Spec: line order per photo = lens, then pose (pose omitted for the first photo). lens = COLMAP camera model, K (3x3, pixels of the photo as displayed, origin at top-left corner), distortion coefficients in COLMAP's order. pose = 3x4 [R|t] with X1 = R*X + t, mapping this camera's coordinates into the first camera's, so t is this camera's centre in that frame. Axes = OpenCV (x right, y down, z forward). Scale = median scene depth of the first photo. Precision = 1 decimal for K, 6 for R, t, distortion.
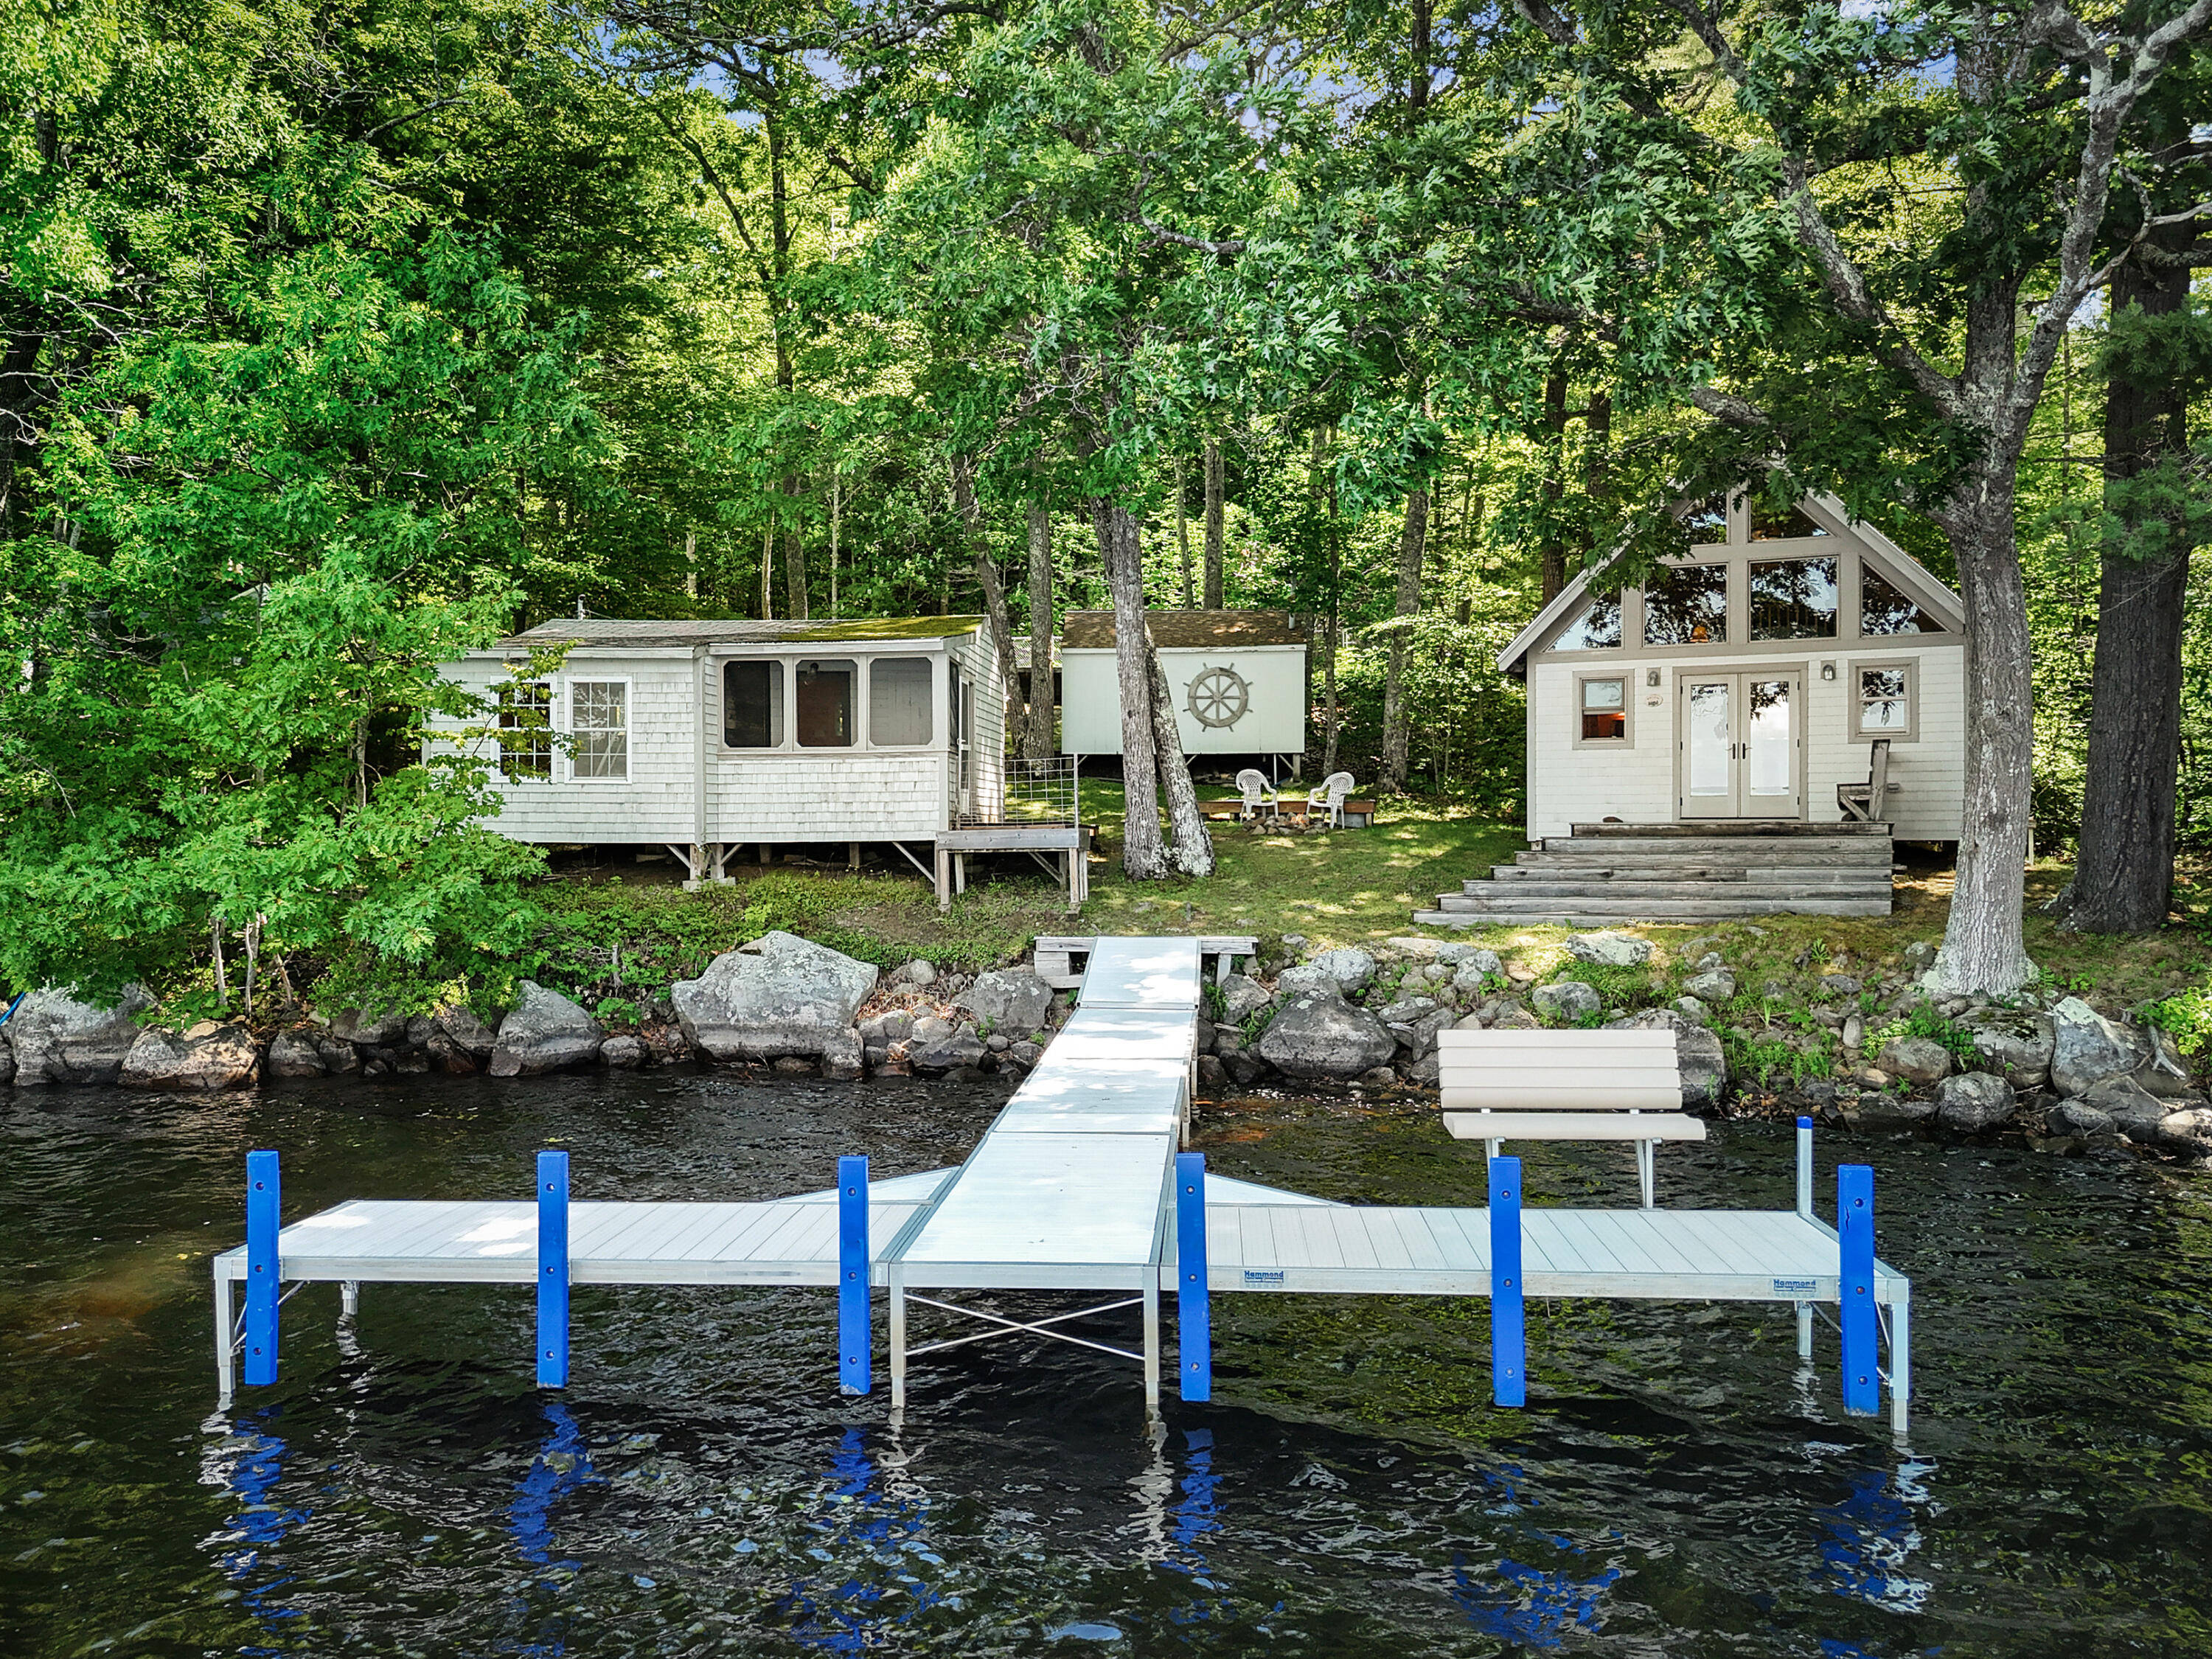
lens RADIAL K [[1749.5, 0, 1041.4], [0, 1749.5, 825.0], [0, 0, 1]] dist [0.103439, -0.228978]
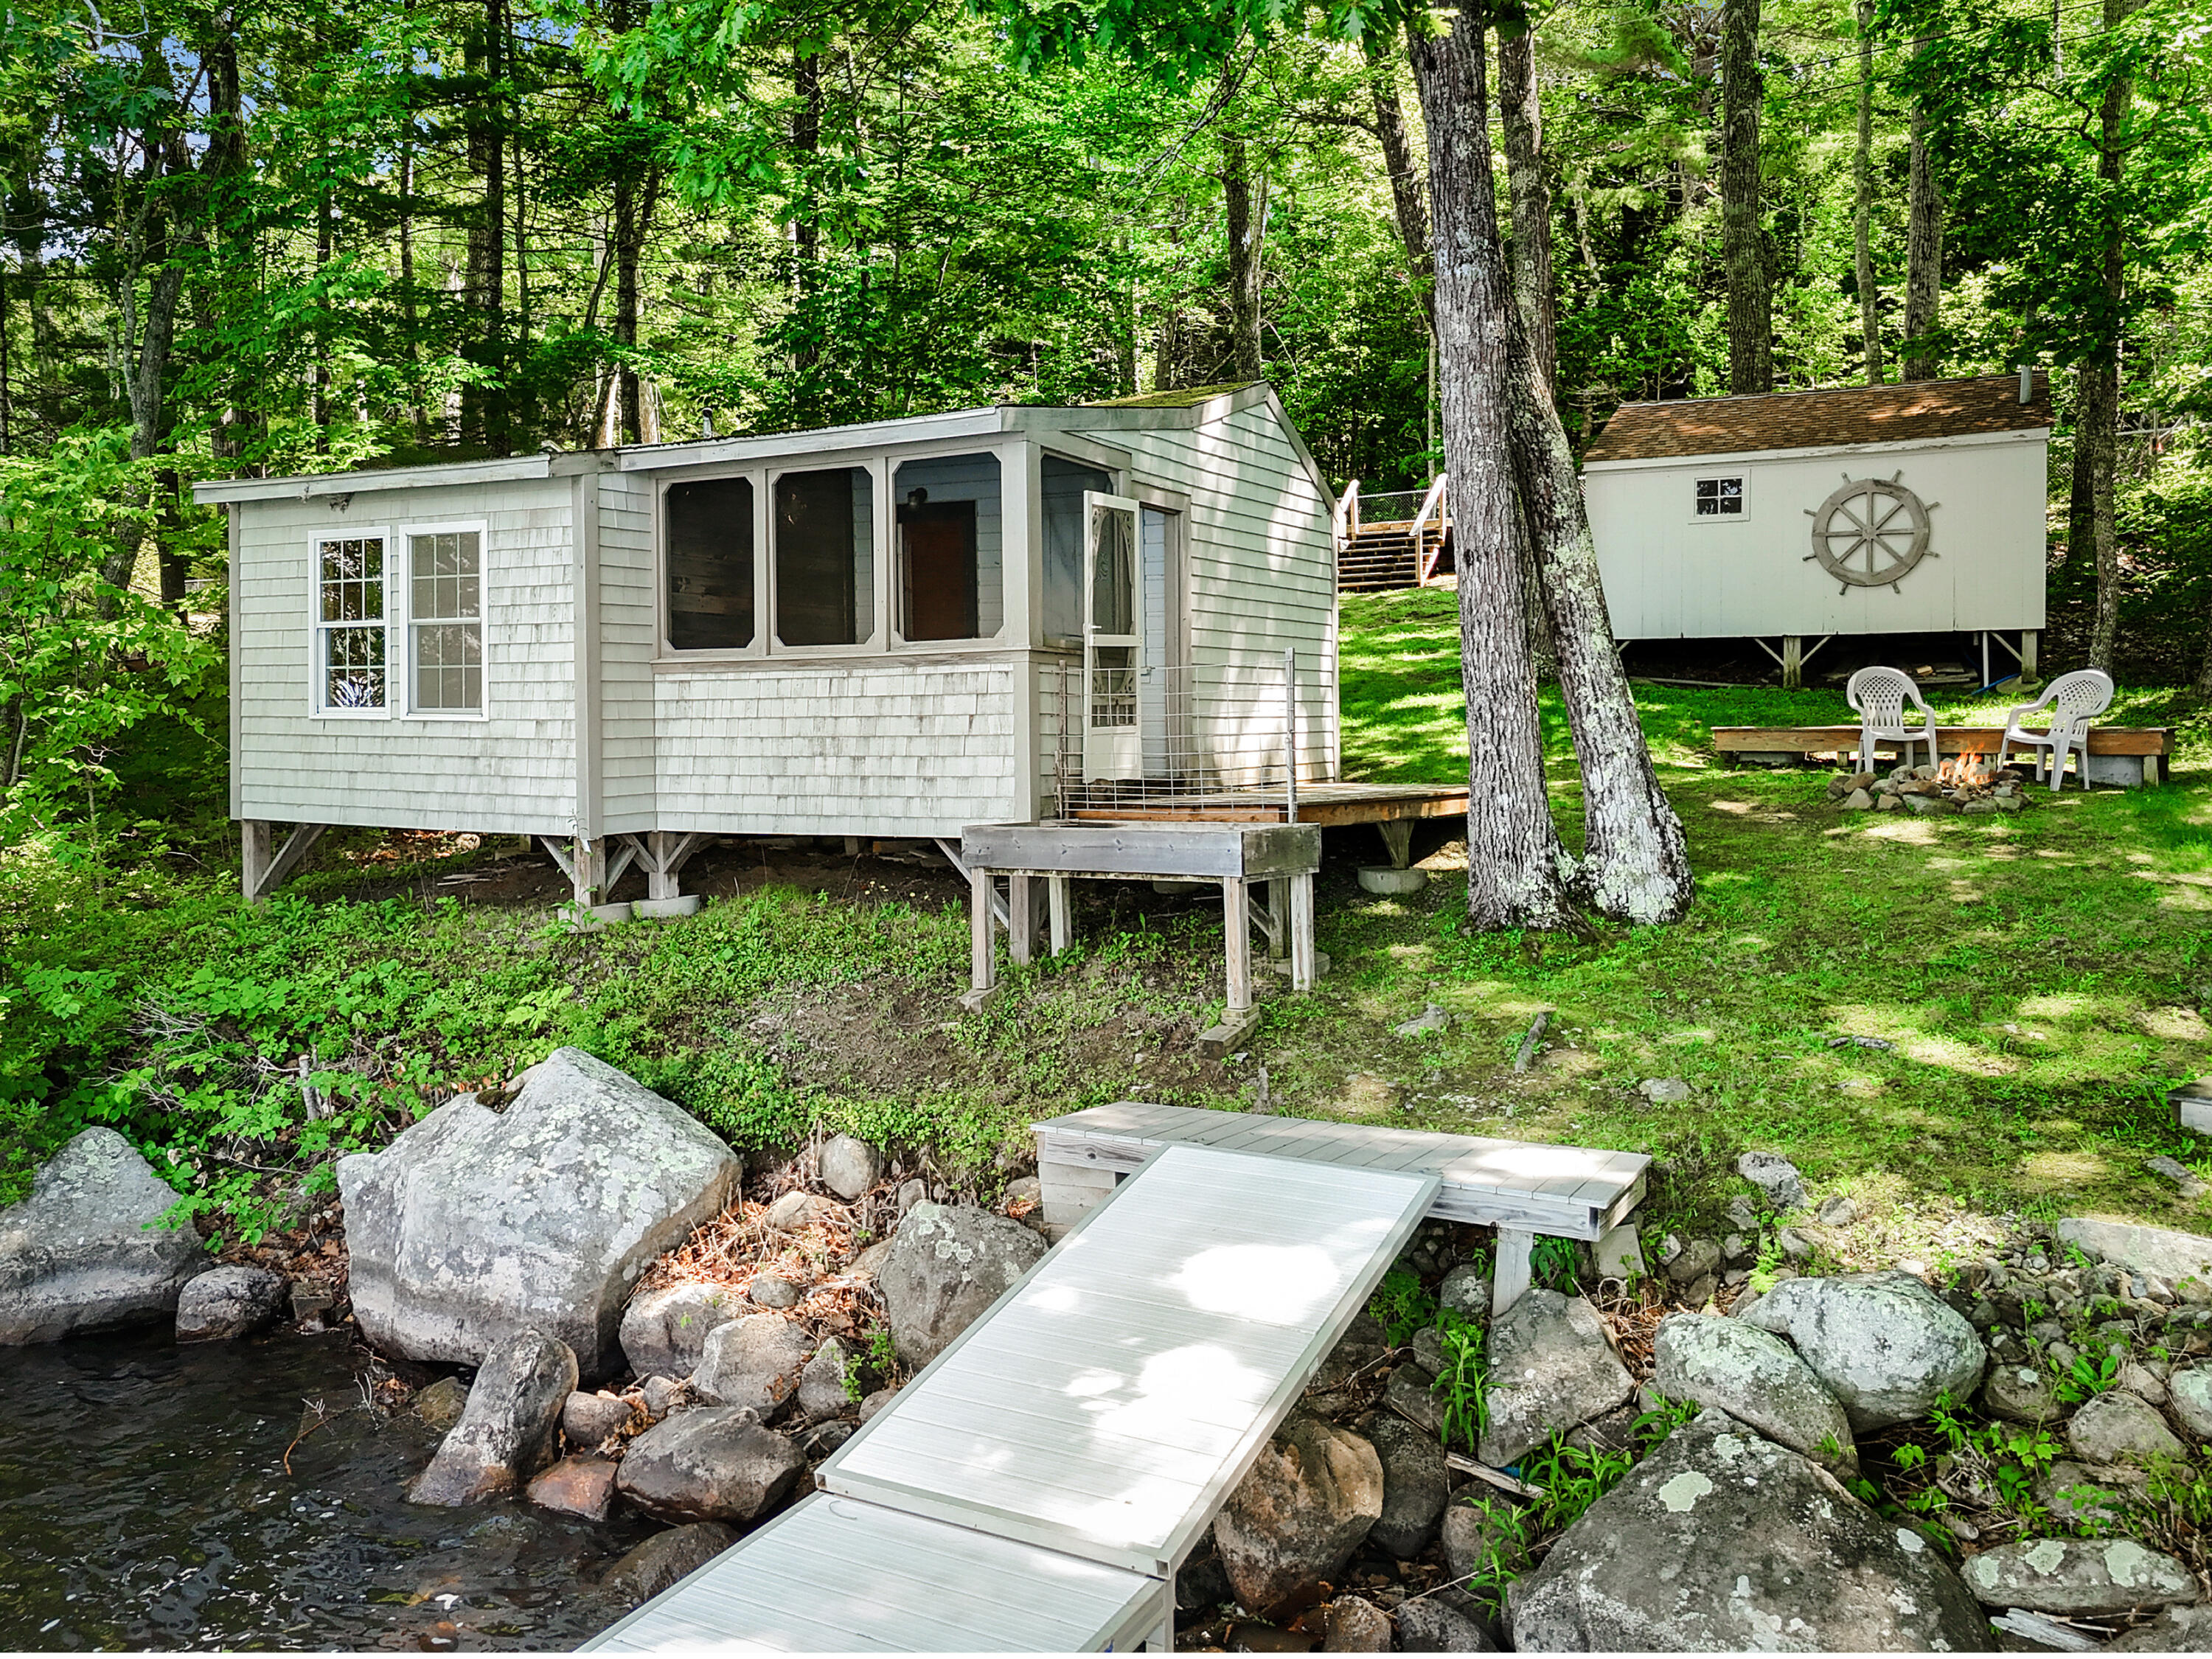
lens RADIAL K [[1782.4, 0, 1101.2], [0, 1782.4, 732.9], [0, 0, 1]] dist [0.066781, -0.060470]
pose [[0.921711, 0.001030, -0.387875, 0.149928], [0.003832, 0.999923, 0.011761, -0.025796], [0.387858, -0.012327, 0.921637, 0.574595]]
